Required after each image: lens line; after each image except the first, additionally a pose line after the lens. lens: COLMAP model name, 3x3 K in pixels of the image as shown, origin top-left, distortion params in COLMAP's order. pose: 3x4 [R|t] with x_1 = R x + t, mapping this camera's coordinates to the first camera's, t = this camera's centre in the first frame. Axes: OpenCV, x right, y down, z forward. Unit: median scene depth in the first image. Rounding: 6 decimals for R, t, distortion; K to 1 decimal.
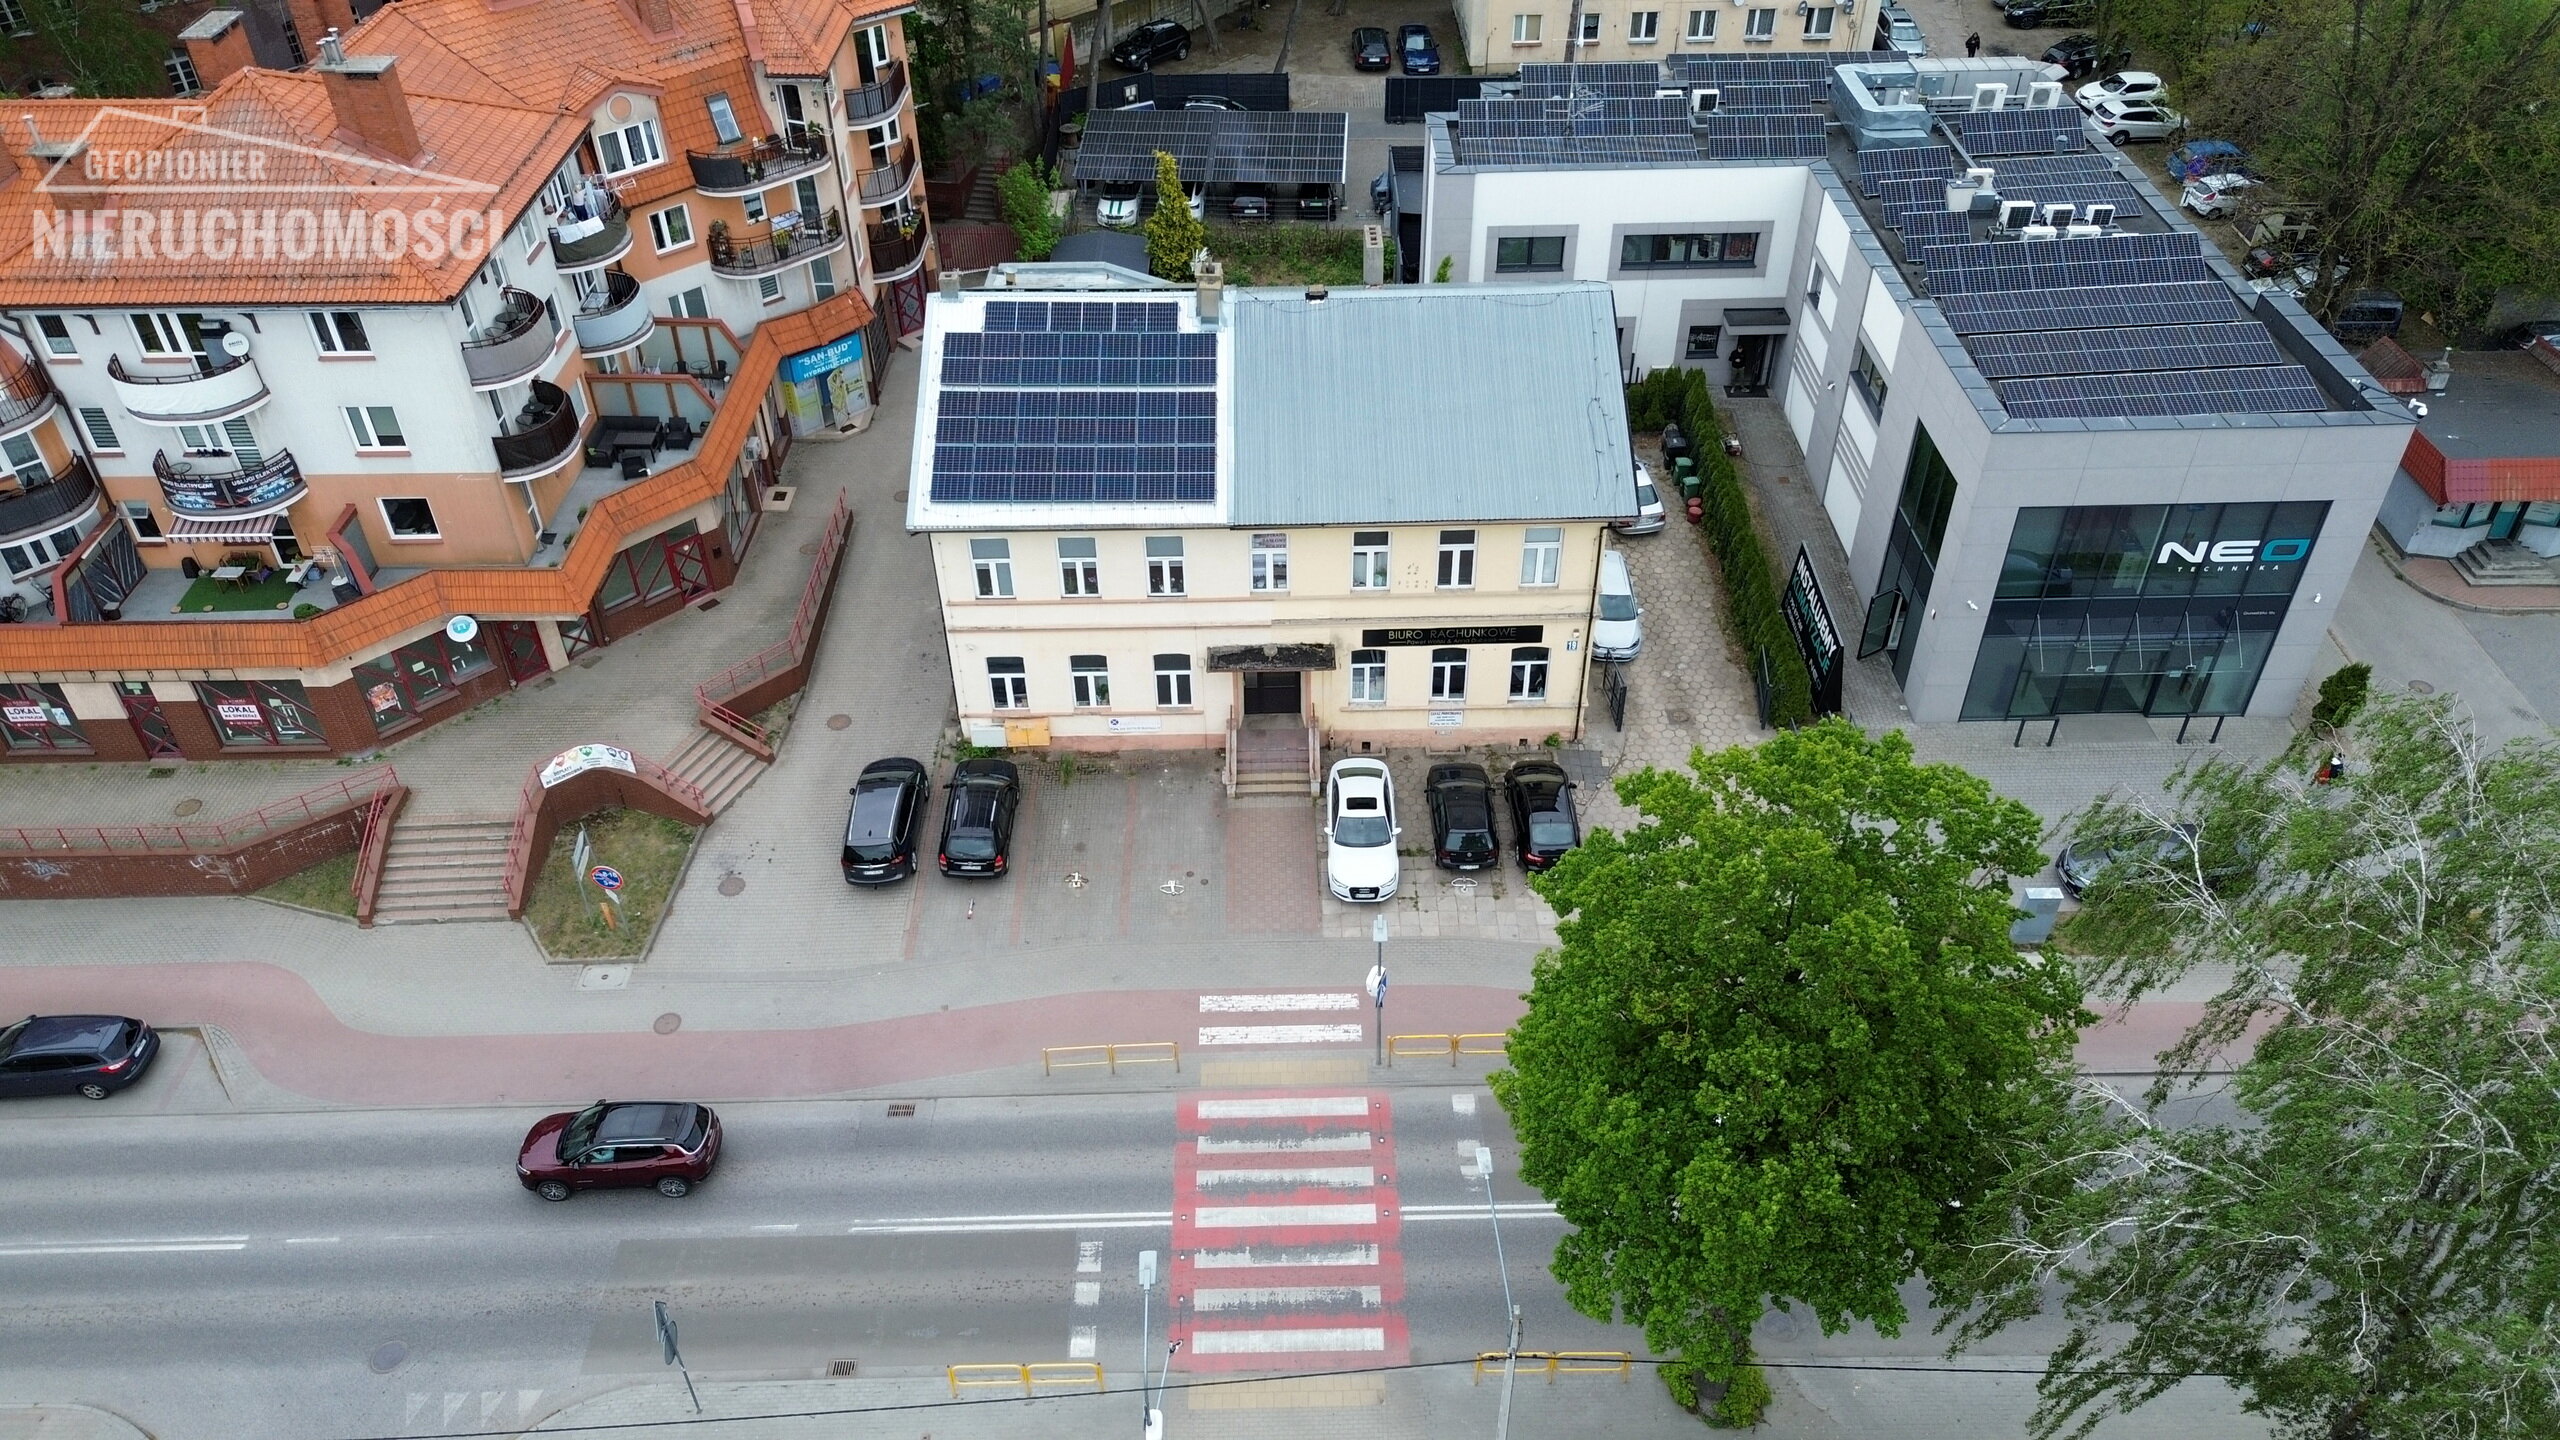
lens RADIAL K [[1805.1, 0, 1287.6], [0, 1805.1, 721.2], [0, 0, 1]] dist [0.089602, -0.099399]
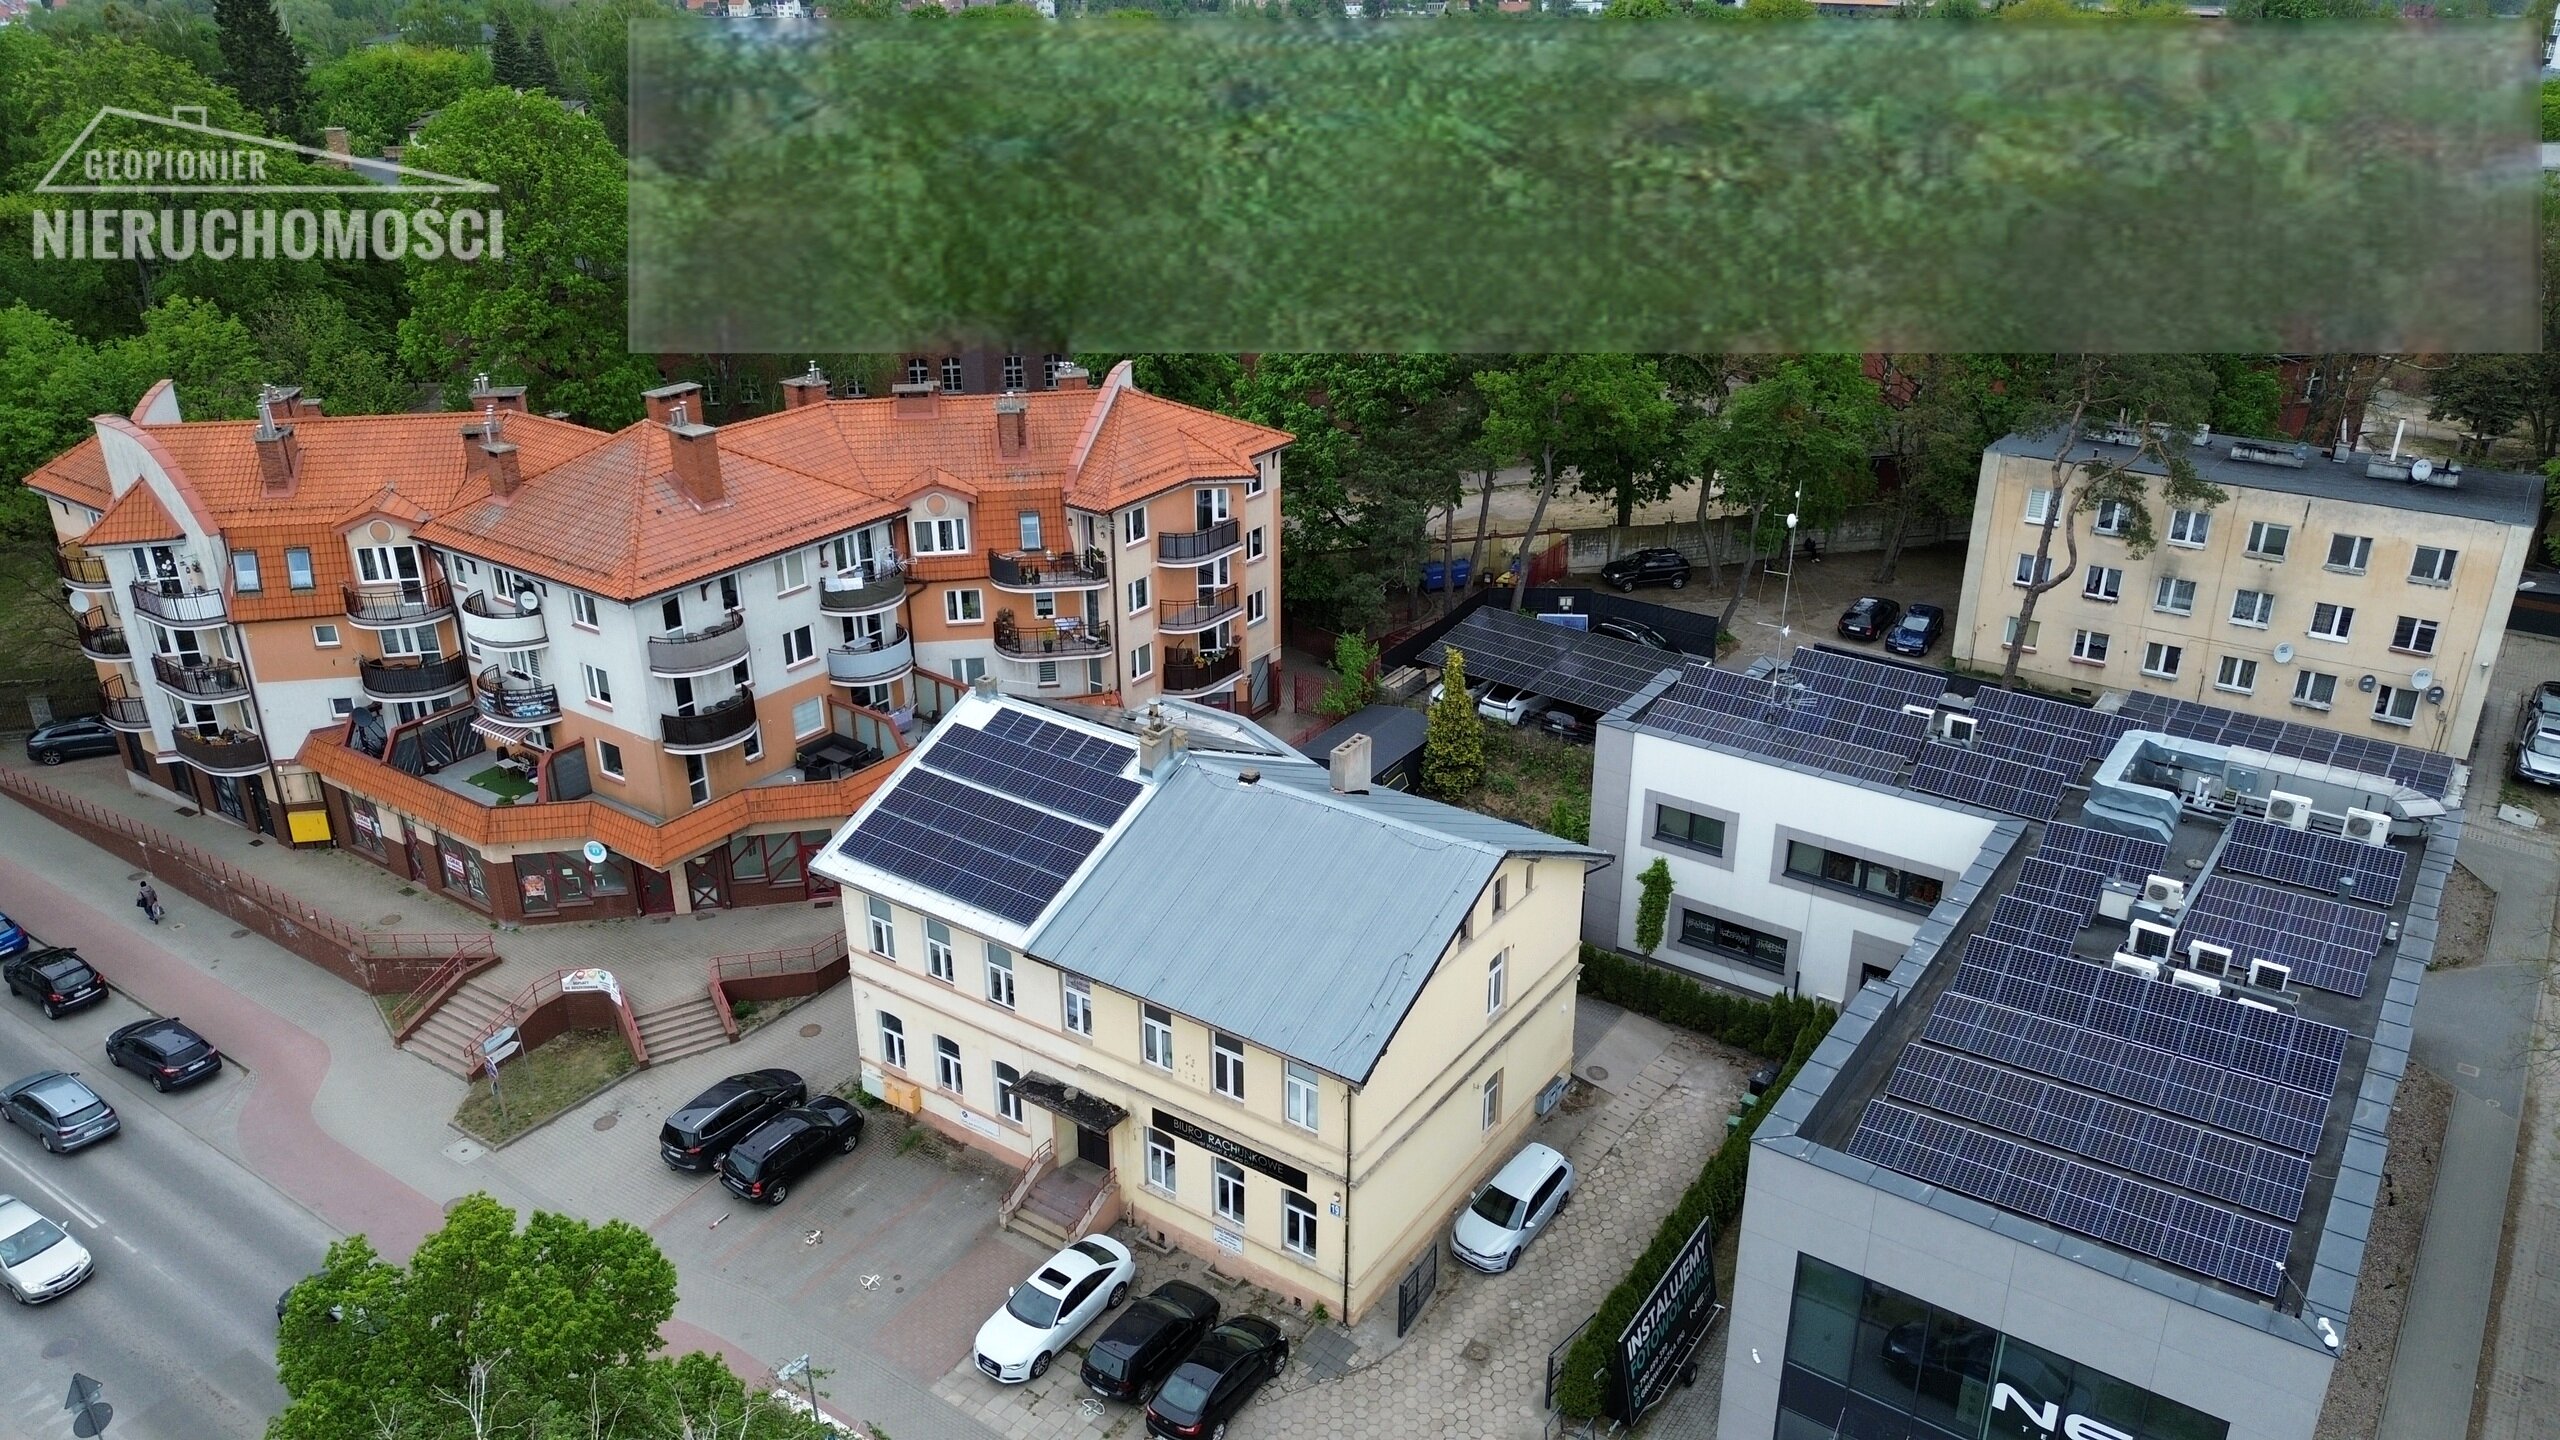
lens RADIAL K [[1805.1, 0, 1287.6], [0, 1805.1, 721.2], [0, 0, 1]] dist [0.089602, -0.099399]
pose [[0.812173, 0.242634, -0.530569, 0.566138], [-0.368361, 0.918488, -0.143838, -0.127886], [0.452421, 0.312262, 0.835349, 0.156878]]
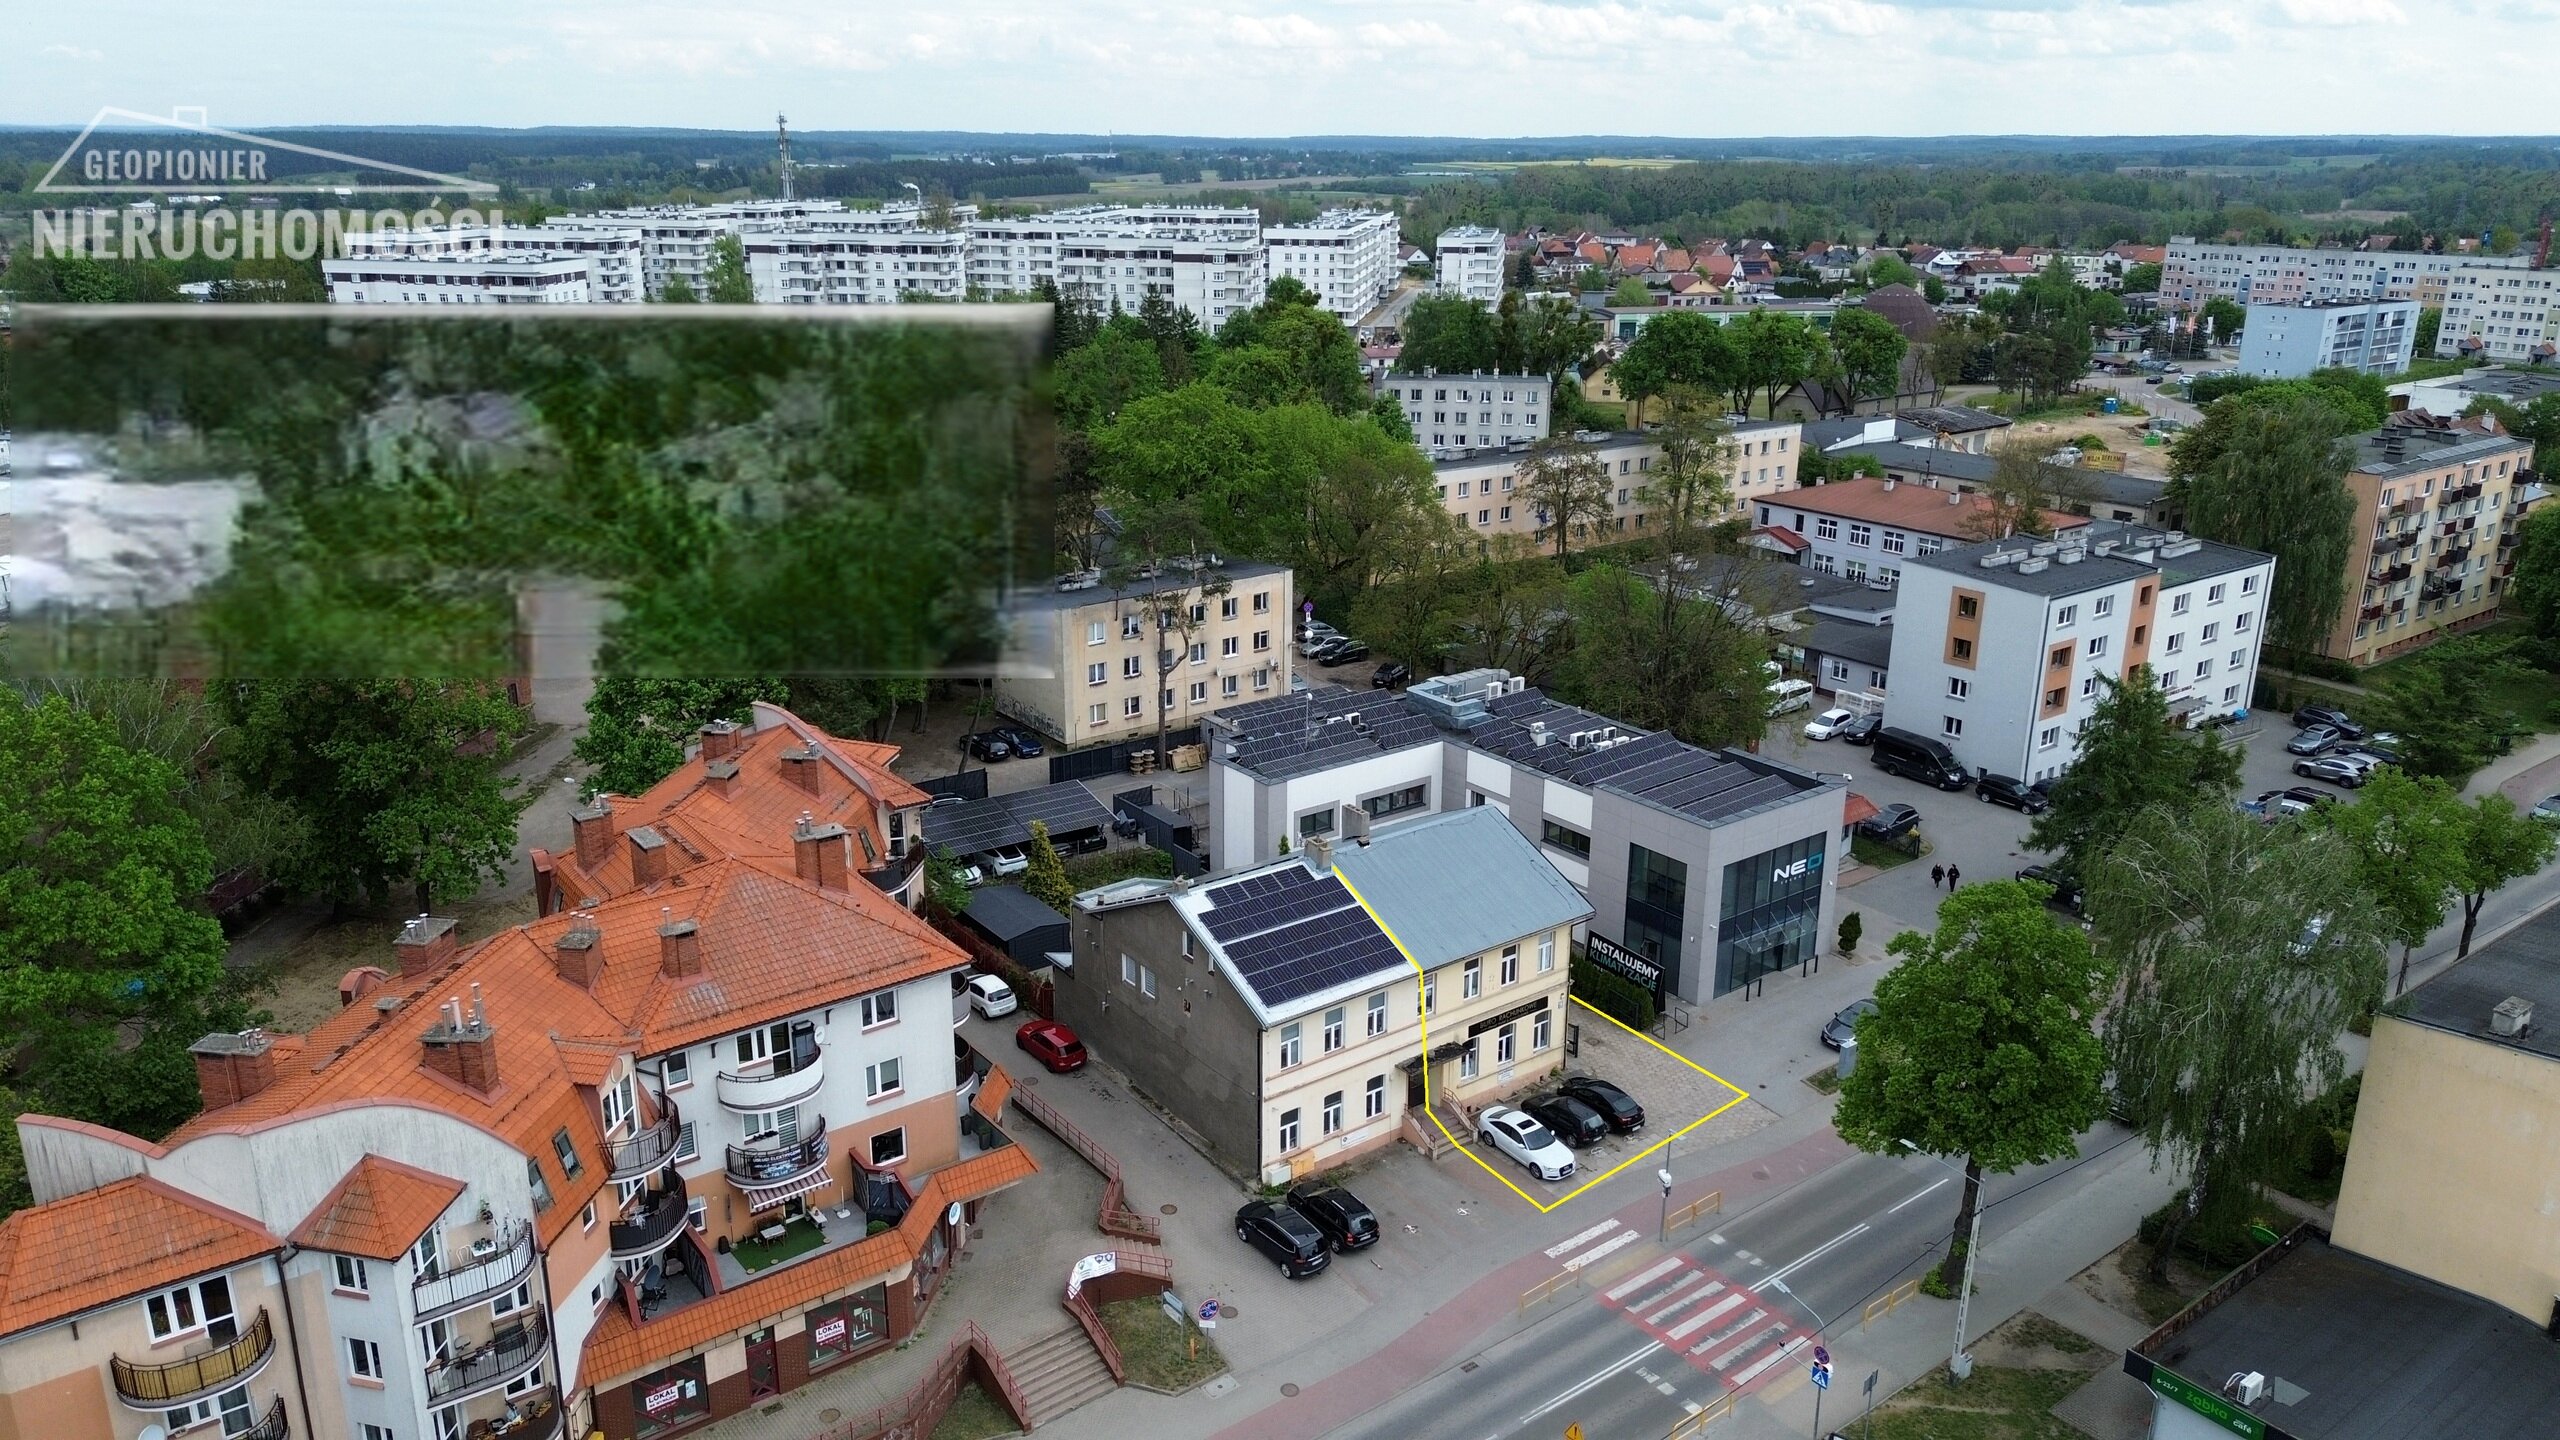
lens RADIAL K [[1809.0, 0, 1284.4], [0, 1809.0, 711.4], [0, 0, 1]] dist [0.103936, -0.110613]
pose [[0.805641, -0.168932, 0.567807, -0.962113], [0.363686, 0.897637, -0.248959, 0.040432], [-0.467627, 0.407075, 0.784611, -0.305651]]
